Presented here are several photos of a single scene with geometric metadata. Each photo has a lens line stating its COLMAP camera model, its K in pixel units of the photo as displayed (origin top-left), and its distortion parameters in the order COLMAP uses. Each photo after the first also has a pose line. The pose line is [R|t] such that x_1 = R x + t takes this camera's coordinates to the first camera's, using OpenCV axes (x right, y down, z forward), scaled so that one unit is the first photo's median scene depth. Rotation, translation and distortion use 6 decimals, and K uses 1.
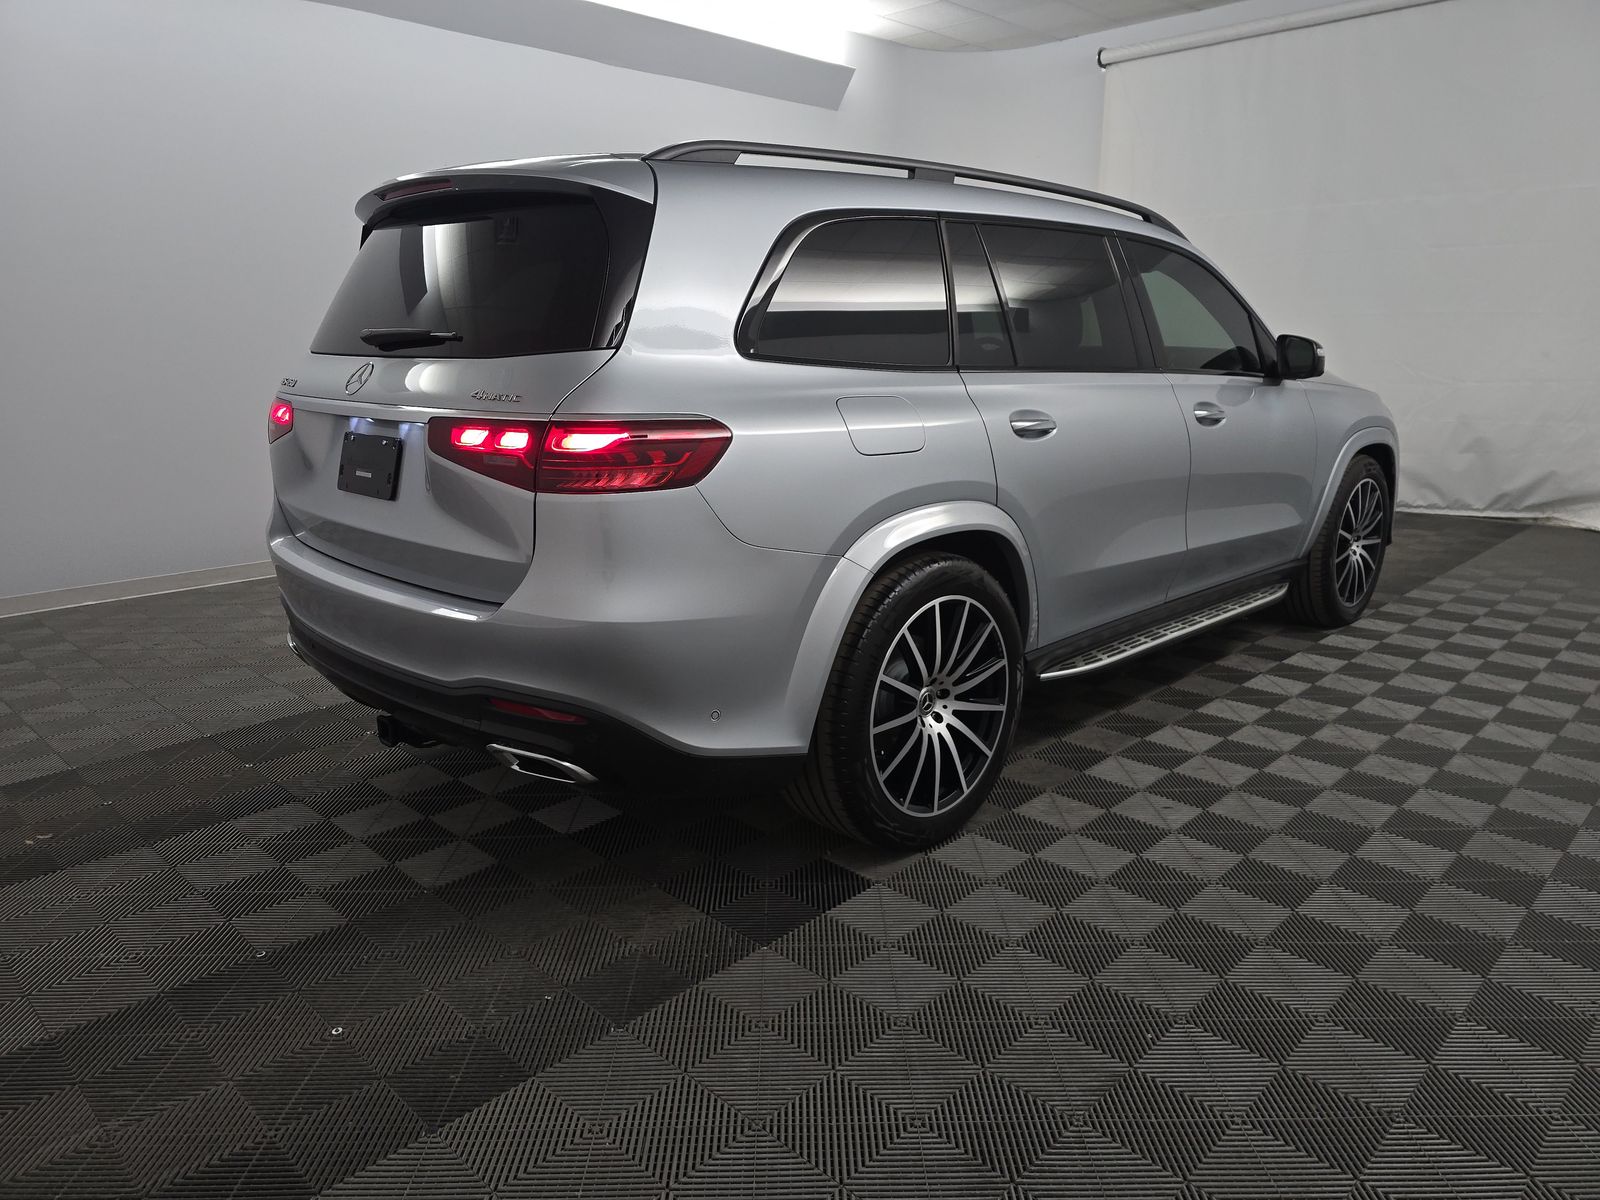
lens RADIAL K [[1075.8, 0, 800.0], [0, 1075.8, 600.0], [0, 0, 1]] dist [0.003286, -0.000062]
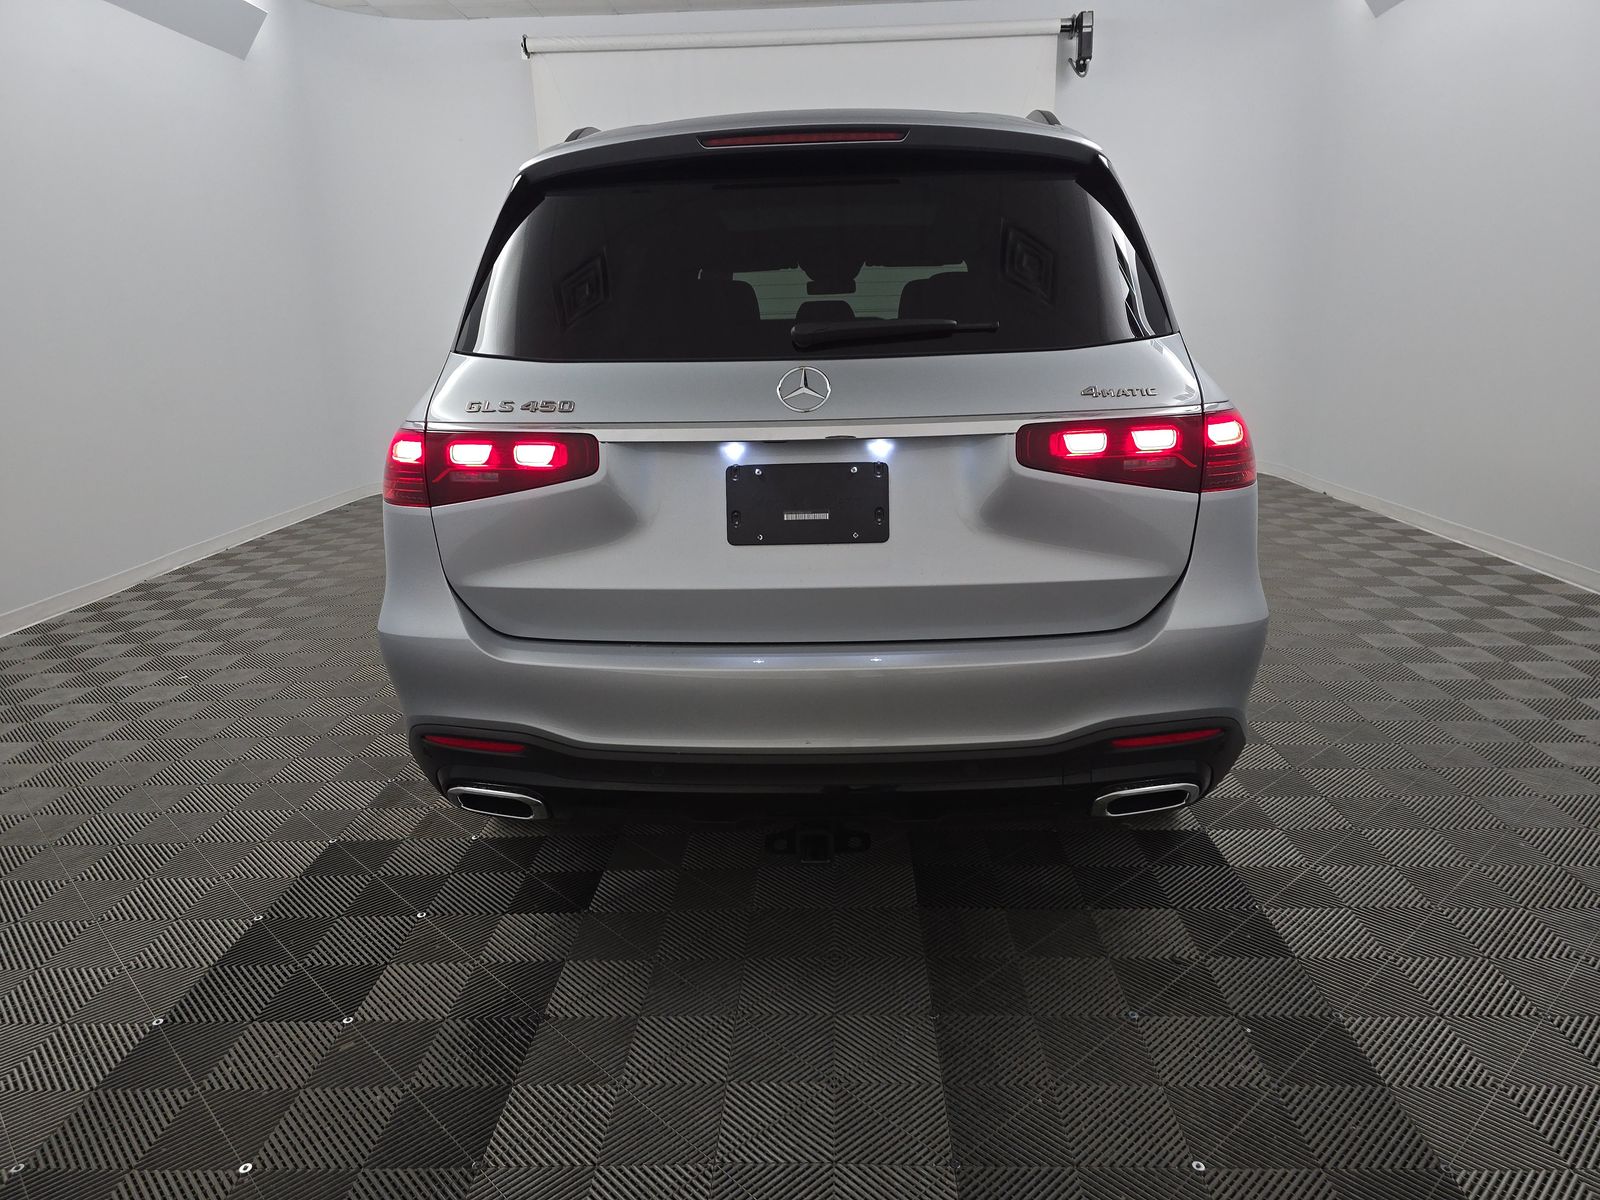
lens RADIAL K [[1075.8, 0, 800.0], [0, 1075.8, 600.0], [0, 0, 1]] dist [0.003286, -0.000062]
pose [[0.735576, -0.183361, 0.652156, -0.976818], [0.181195, 0.980852, 0.071404, -0.122617], [-0.652761, 0.065645, 0.754715, 0.479249]]
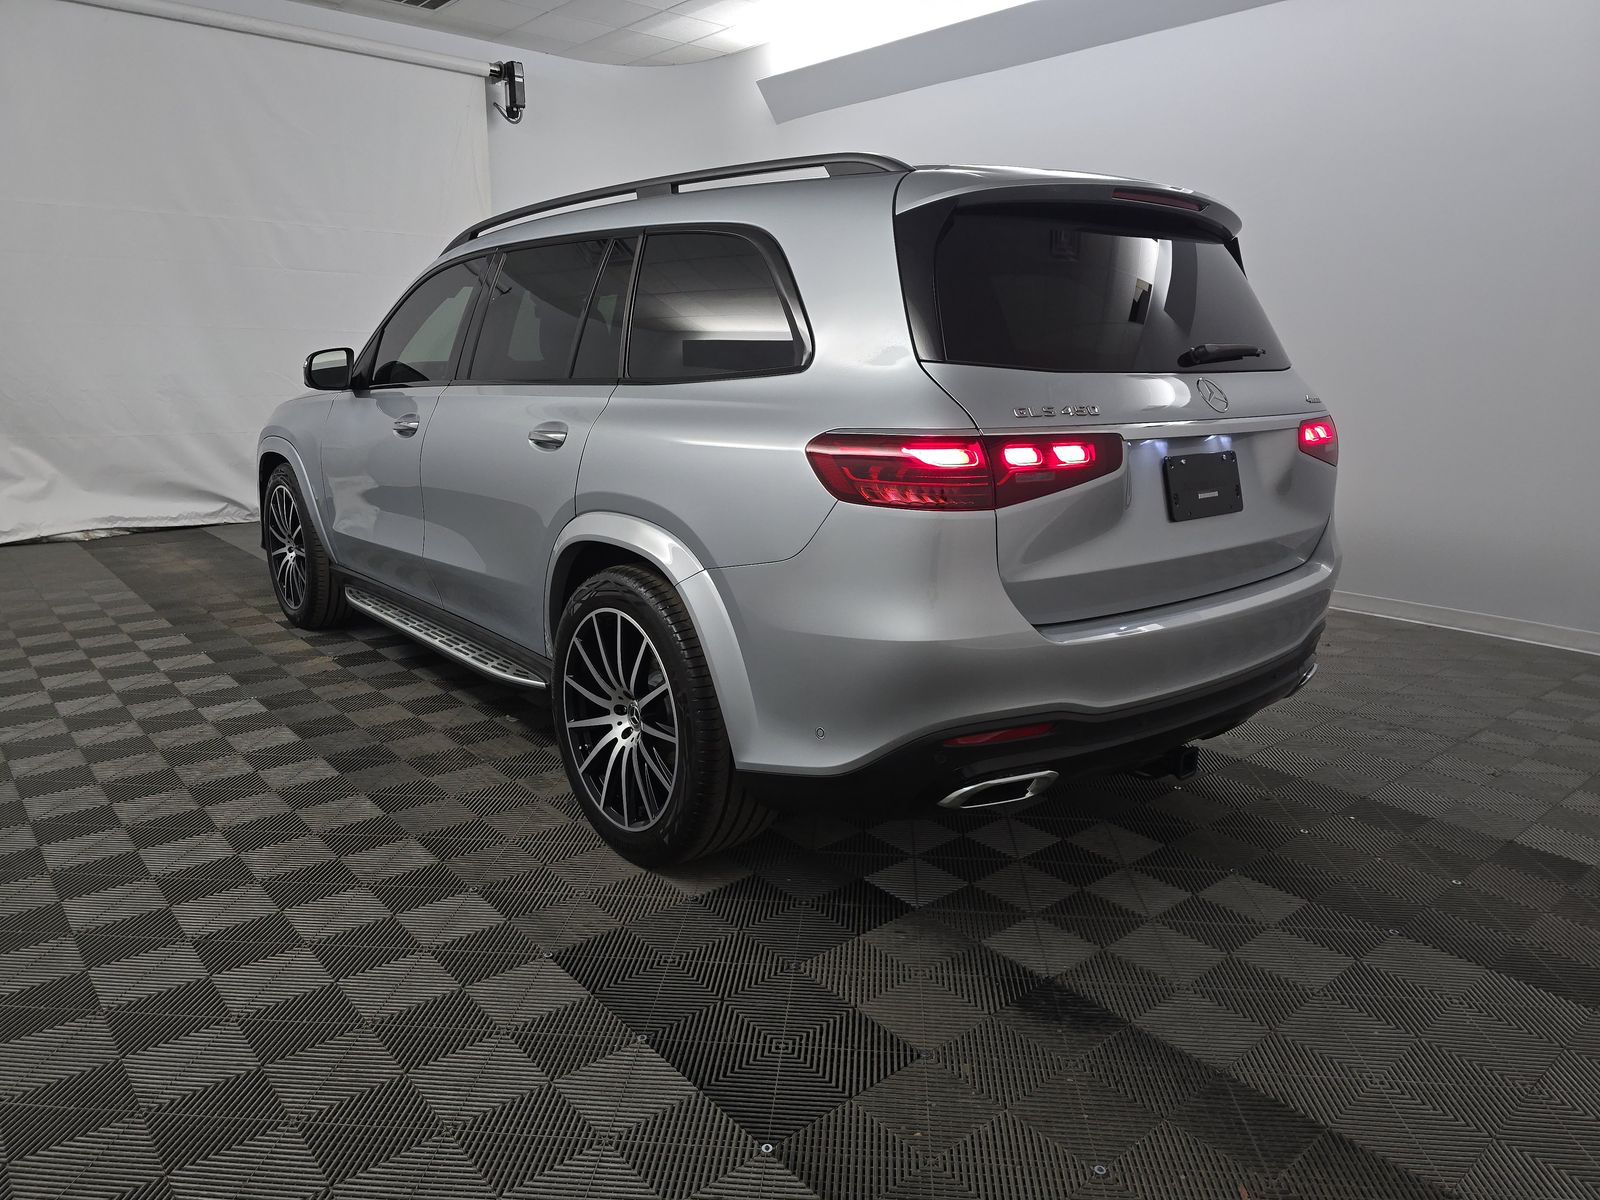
lens RADIAL K [[1076.4, 0, 800.0], [0, 1076.4, 600.0], [0, 0, 1]] dist [0.052431, 0.001546]
pose [[0.086726, -0.208786, 0.974108, -1.519285], [0.228545, 0.955884, 0.184532, -0.314550], [-0.969663, 0.206624, 0.130617, 1.357163]]
